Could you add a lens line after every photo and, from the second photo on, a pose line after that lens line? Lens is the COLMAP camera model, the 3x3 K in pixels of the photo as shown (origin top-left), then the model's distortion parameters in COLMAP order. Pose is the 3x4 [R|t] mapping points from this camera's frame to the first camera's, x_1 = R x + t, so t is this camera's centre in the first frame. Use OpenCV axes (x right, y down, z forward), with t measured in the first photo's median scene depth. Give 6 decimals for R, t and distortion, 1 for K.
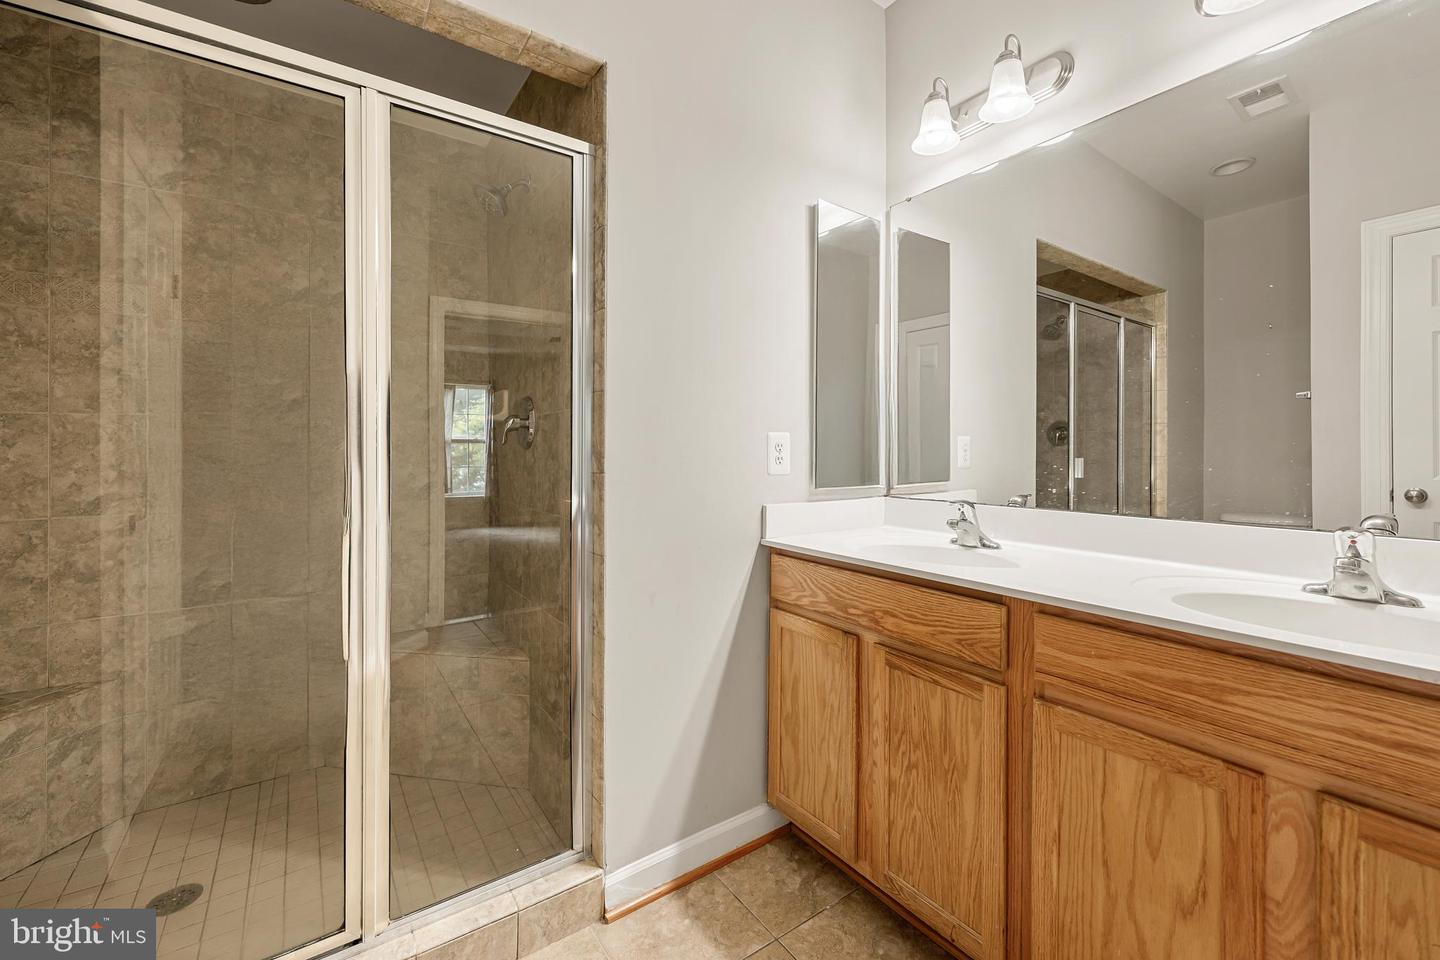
lens RADIAL K [[579.9, 0, 718.5], [0, 579.9, 466.5], [0, 0, 1]] dist [-0.000726, 0.000193]
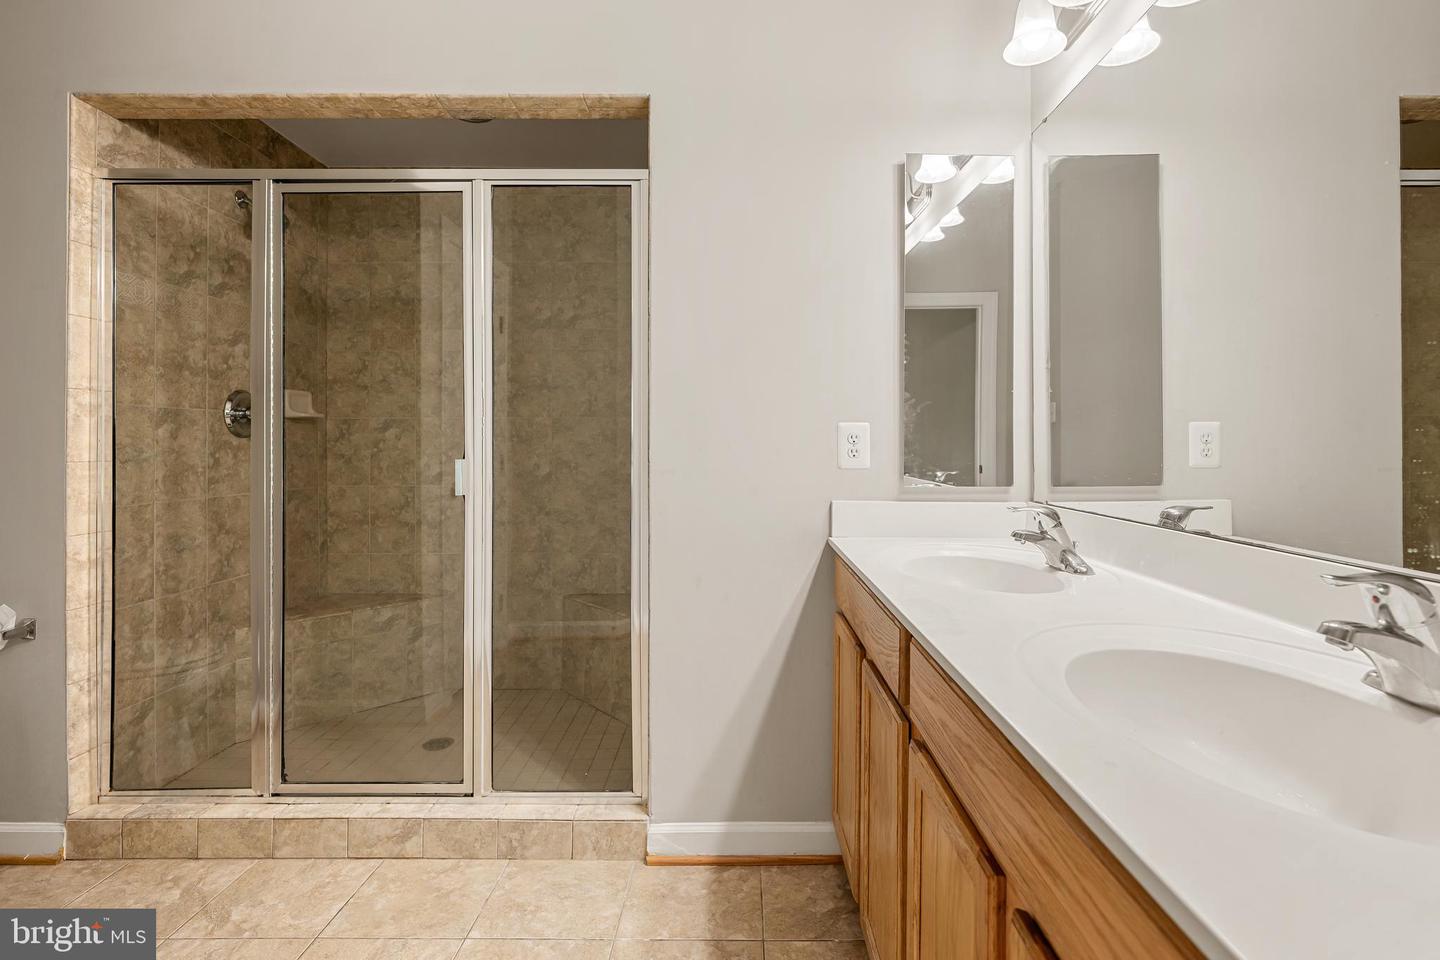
lens RADIAL K [[638.4, 0, 724.7], [0, 638.4, 462.5], [0, 0, 1]] dist [-0.000033, -0.000032]
pose [[0.823655, 0.018392, -0.566792, 0.571761], [-0.016752, 0.999827, 0.008099, -0.000515], [0.566843, 0.002824, 0.823821, 0.063247]]
